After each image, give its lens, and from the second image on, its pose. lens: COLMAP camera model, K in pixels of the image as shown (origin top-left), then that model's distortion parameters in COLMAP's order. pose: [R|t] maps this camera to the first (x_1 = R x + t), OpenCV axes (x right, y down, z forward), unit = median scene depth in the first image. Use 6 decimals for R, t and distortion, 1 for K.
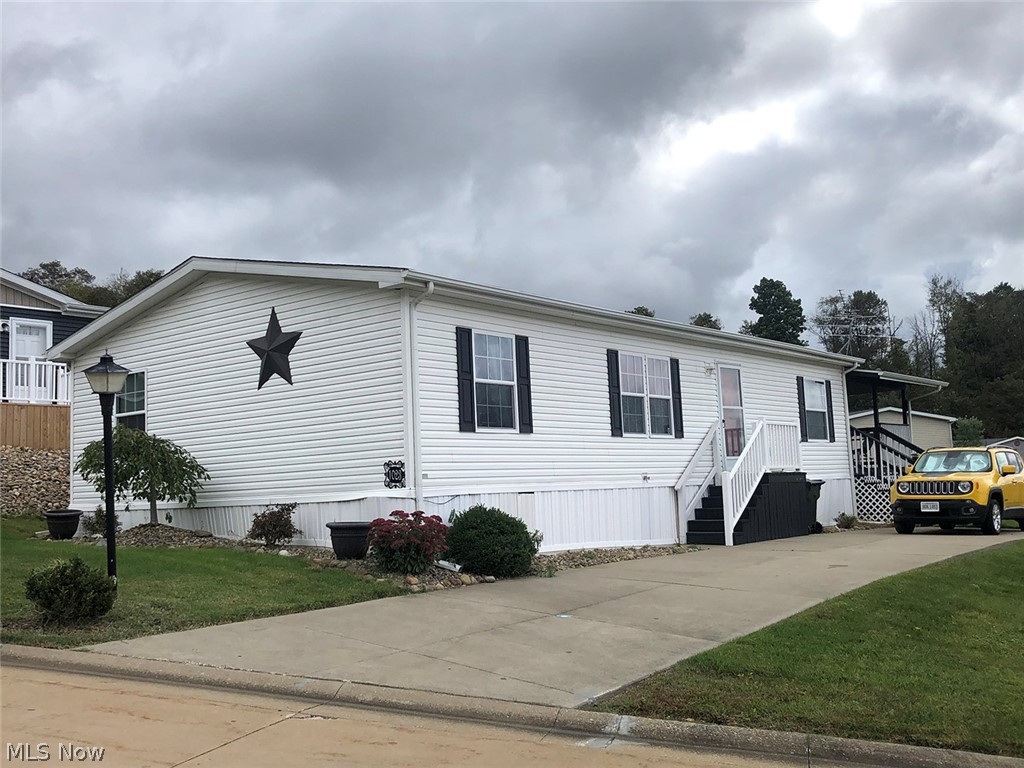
lens RADIAL K [[1016.8, 0, 497.2], [0, 1016.8, 385.0], [0, 0, 1]] dist [0.118450, -0.394028]
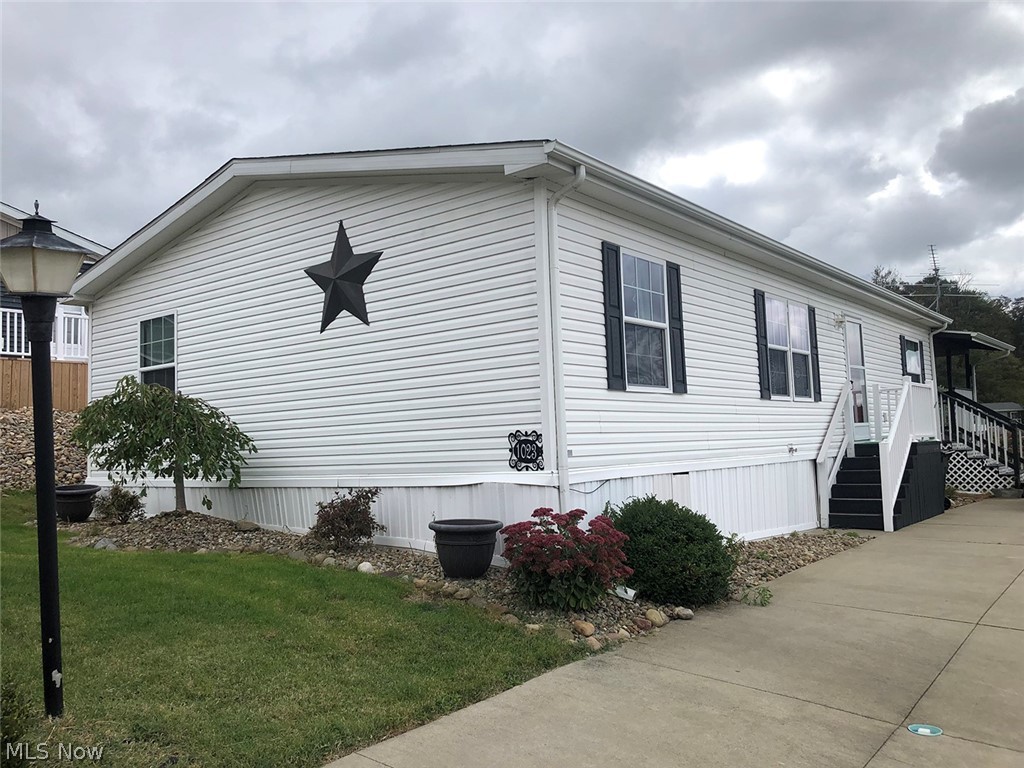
lens RADIAL K [[835.3, 0, 512.0], [0, 835.3, 384.0], [0, 0, 1]] dist [0.020437, -0.011573]
pose [[0.999786, 0.005367, 0.019982, -0.105870], [-0.005941, 0.999569, 0.028754, 0.023439], [-0.019819, -0.028867, 0.999387, 0.385313]]
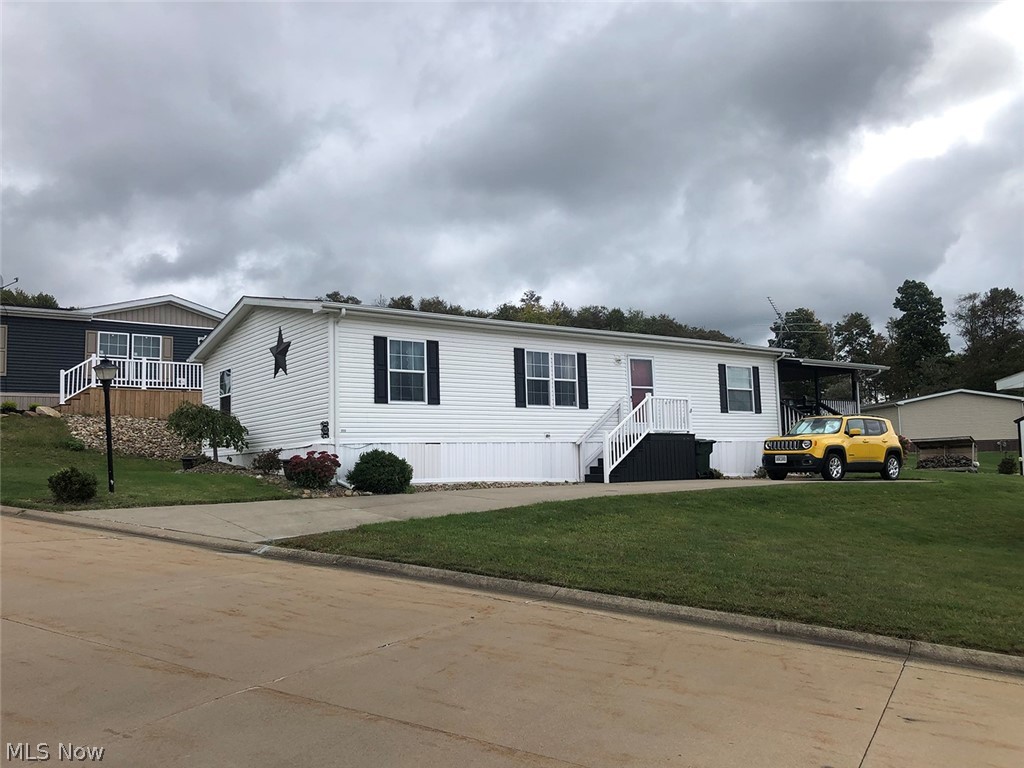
lens RADIAL K [[827.0, 0, 512.0], [0, 827.0, 384.0], [0, 0, 1]] dist [0.060127, -0.167642]
pose [[0.972778, -0.014528, -0.231281, 0.424263], [0.016054, 0.999860, 0.004715, 0.012739], [0.231181, -0.008300, 0.972875, -0.171973]]
